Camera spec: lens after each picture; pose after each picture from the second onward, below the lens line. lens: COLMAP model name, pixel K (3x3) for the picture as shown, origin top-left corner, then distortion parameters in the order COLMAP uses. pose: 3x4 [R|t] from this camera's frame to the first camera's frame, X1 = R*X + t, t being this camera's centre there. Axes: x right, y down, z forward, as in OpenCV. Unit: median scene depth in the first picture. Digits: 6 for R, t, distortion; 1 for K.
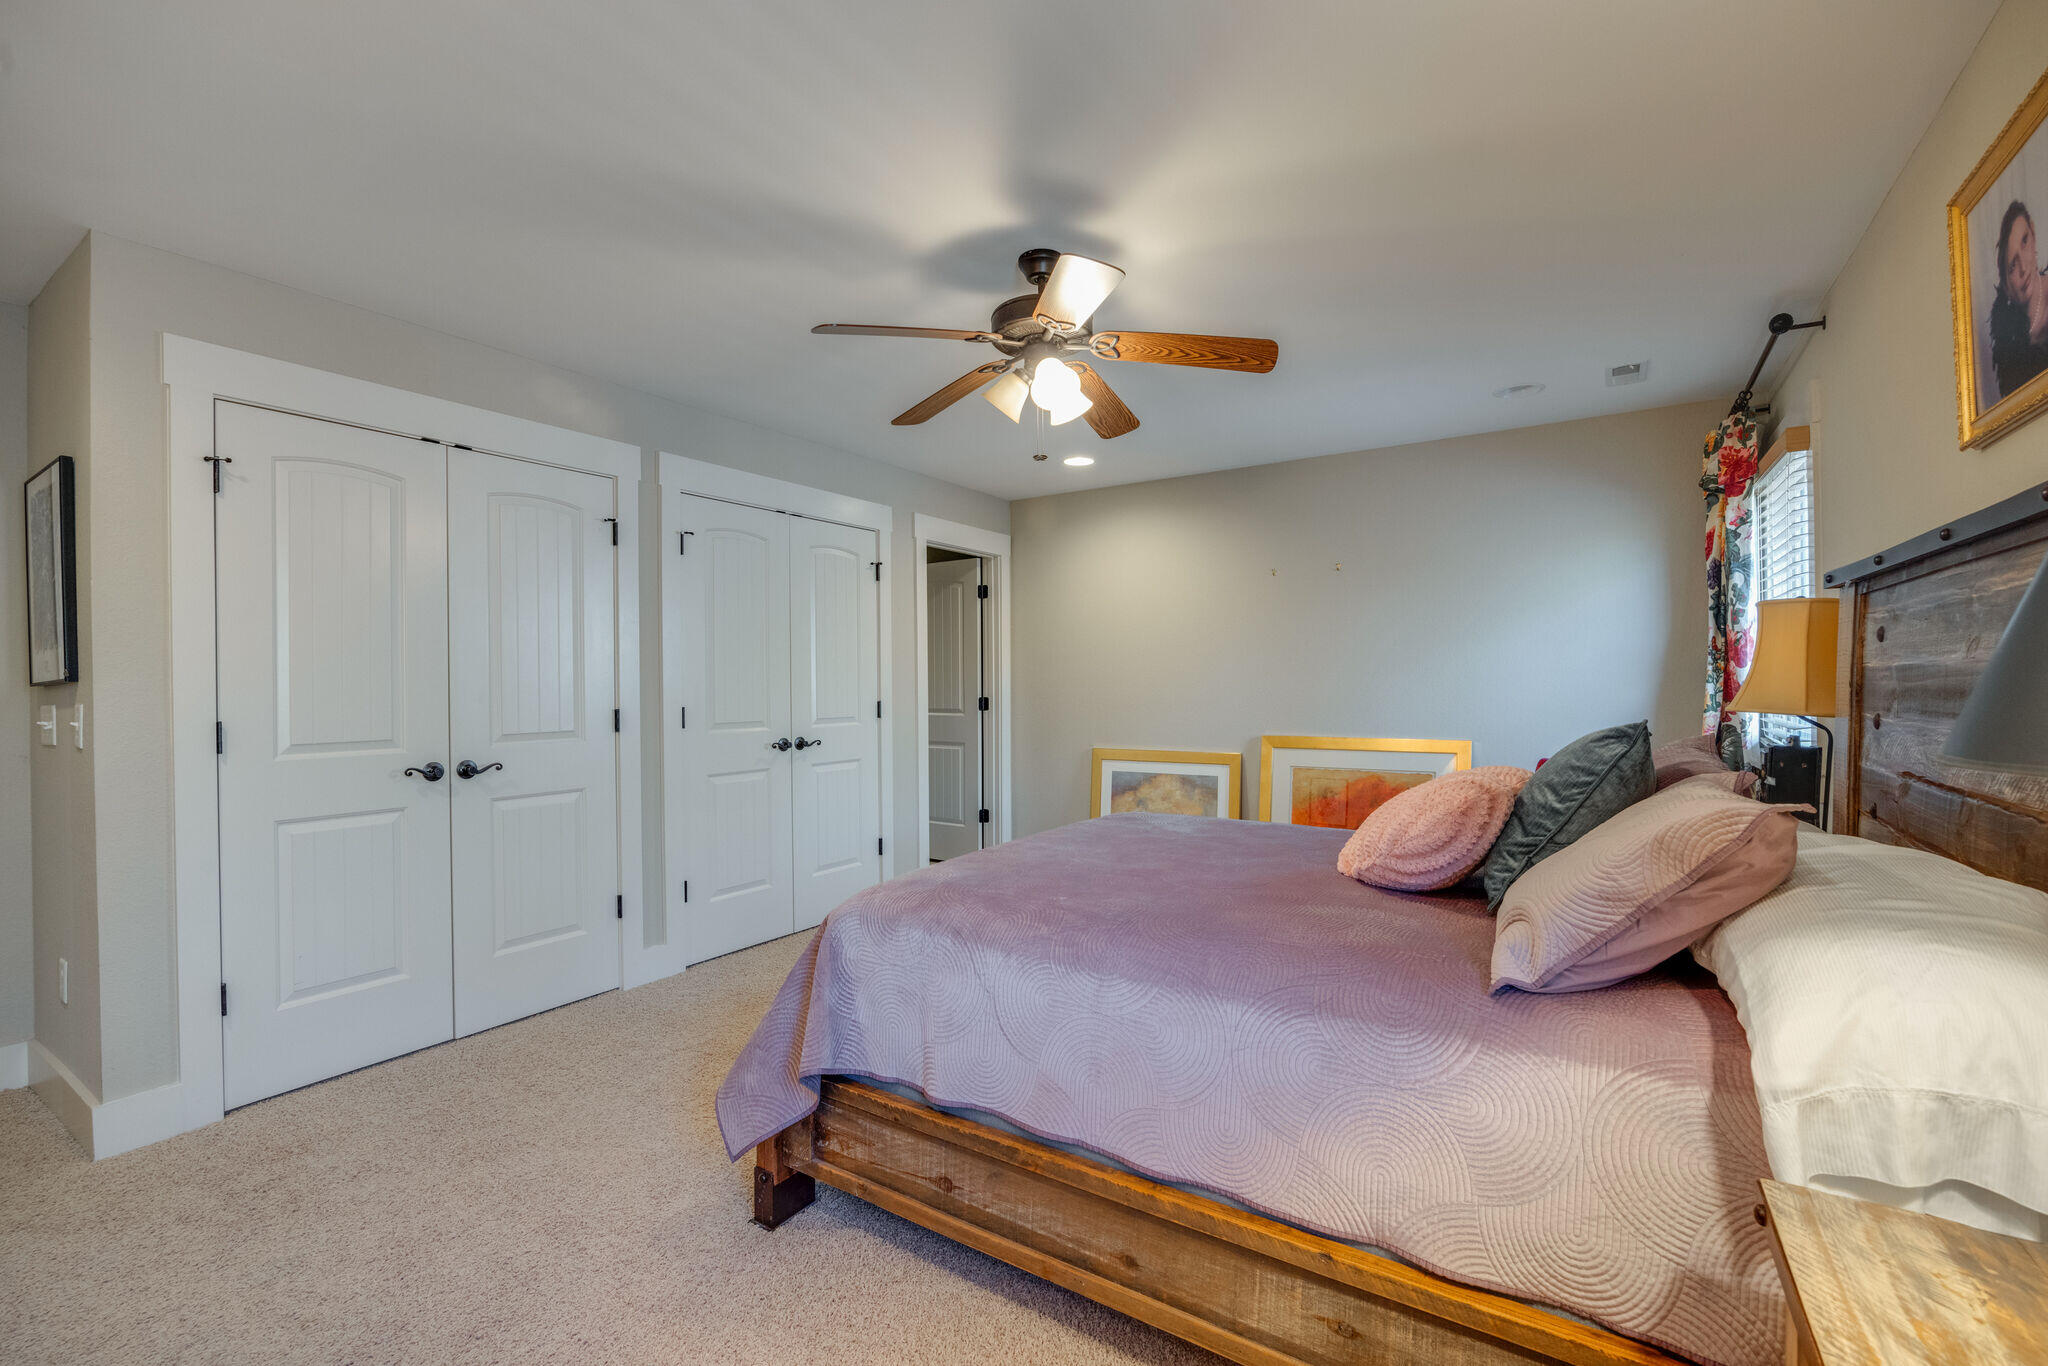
lens RADIAL K [[862.5, 0, 1019.7], [0, 862.5, 687.2], [0, 0, 1]] dist [-0.026890, -0.000410]
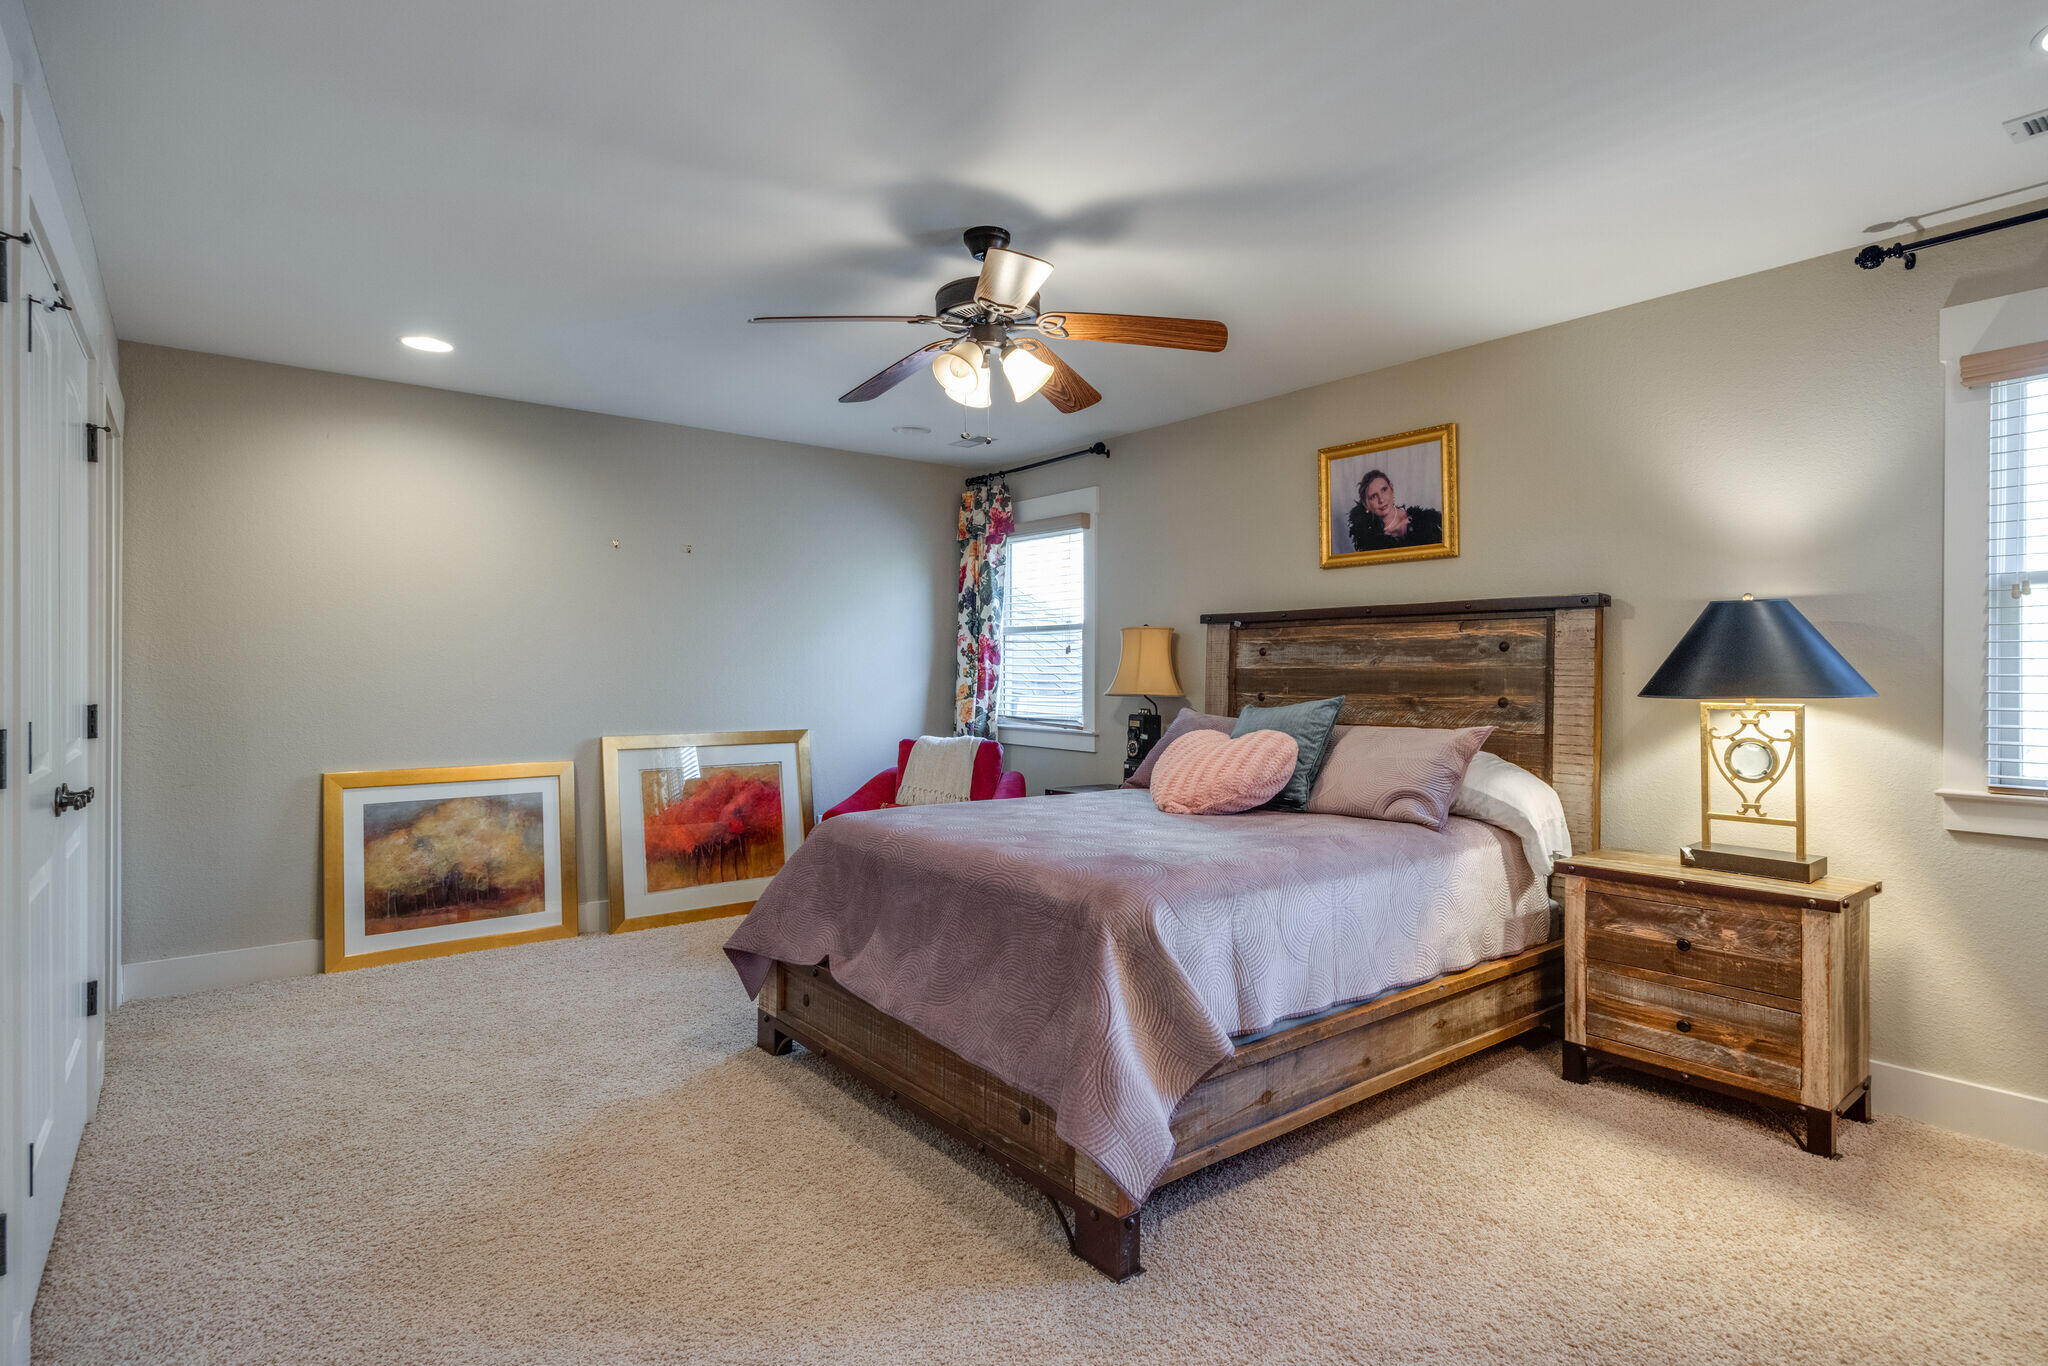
lens RADIAL K [[1014.0, 0, 1023.1], [0, 1014.0, 682.1], [0, 0, 1]] dist [0.014605, -0.000095]
pose [[0.320747, 0.000247, 0.947165, -0.640190], [-0.002797, 0.999996, 0.000687, 0.001543], [-0.947161, -0.002869, 0.320747, 0.361714]]
